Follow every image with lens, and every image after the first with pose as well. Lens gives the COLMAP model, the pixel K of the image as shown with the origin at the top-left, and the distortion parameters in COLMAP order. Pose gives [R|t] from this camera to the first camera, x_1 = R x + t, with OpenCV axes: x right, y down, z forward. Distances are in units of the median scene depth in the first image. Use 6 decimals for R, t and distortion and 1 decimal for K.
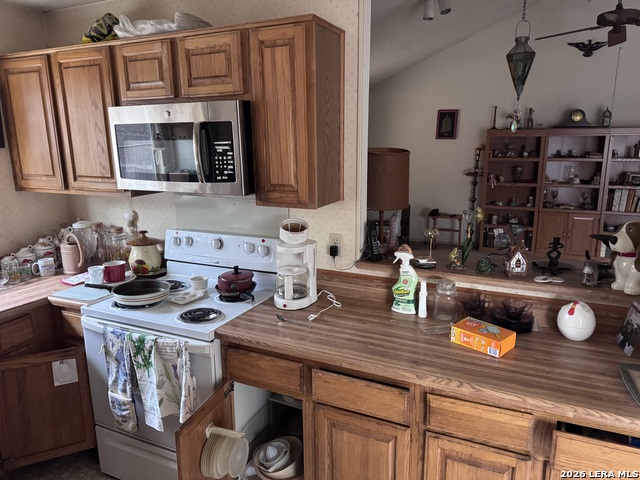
lens RADIAL K [[450.0, 0, 323.0], [0, 450.0, 237.3], [0, 0, 1]] dist [0.063196, -0.075069]
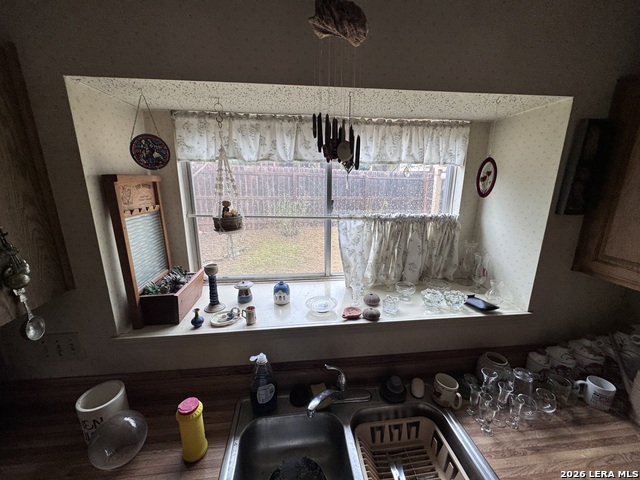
lens RADIAL K [[256.6, 0, 322.3], [0, 256.6, 237.7], [0, 0, 1]] dist [-0.003573, 0.000576]
pose [[0.519472, 0.211865, -0.827806, -0.588734], [-0.186597, 0.973520, 0.132064, -0.141971], [0.833865, 0.085863, 0.545250, 0.457679]]
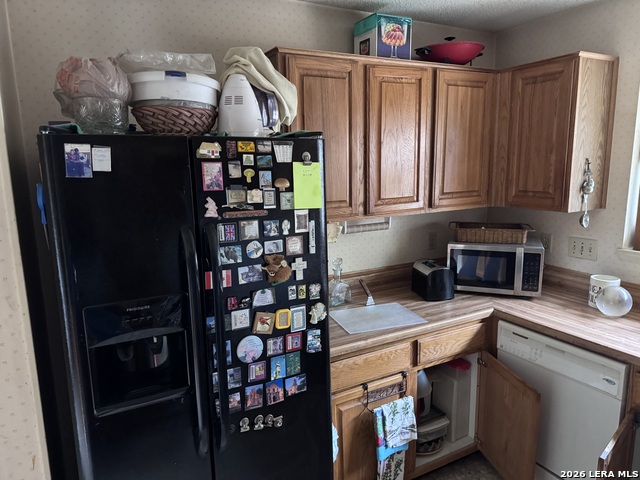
lens RADIAL K [[450.0, 0, 321.2], [0, 450.0, 240.7], [0, 0, 1]] dist [0.063196, -0.075069]
pose [[-0.595864, 0.155970, -0.787794, 0.060345], [-0.150879, 0.941750, 0.300570, -0.092121], [0.788785, 0.297960, -0.537623, 0.433506]]
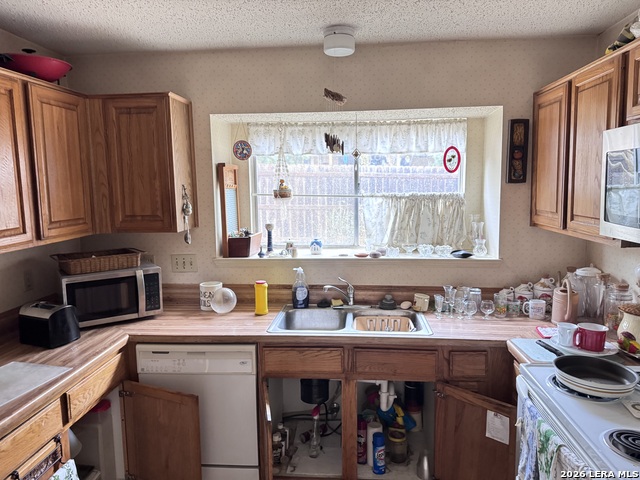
lens RADIAL K [[450.0, 0, 322.4], [0, 450.0, 238.4], [0, 0, 1]] dist [0.063196, -0.075069]
pose [[0.336980, 0.114771, -0.934490, 0.102978], [-0.186491, 0.981013, 0.053235, -0.047777], [0.922857, 0.156335, 0.351985, 0.262749]]
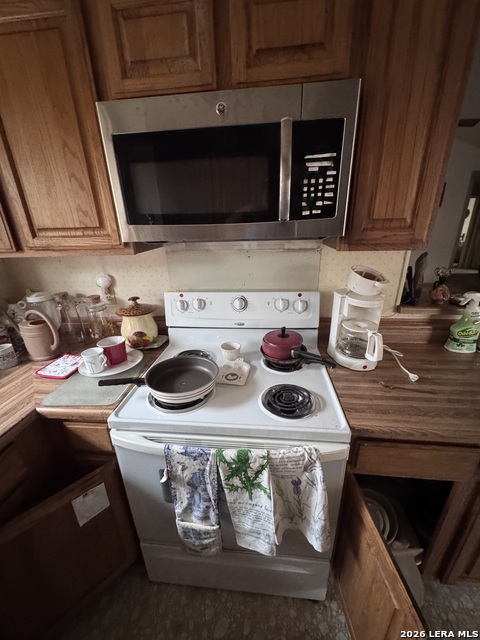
lens RADIAL K [[256.6, 0, 241.1], [0, 256.6, 320.5], [0, 0, 1]] dist [-0.003573, 0.000576]
pose [[0.945763, -0.130371, 0.297551, -0.368591], [0.087197, 0.984205, 0.154070, -0.029016], [-0.312937, -0.119768, 0.942192, 0.501031]]
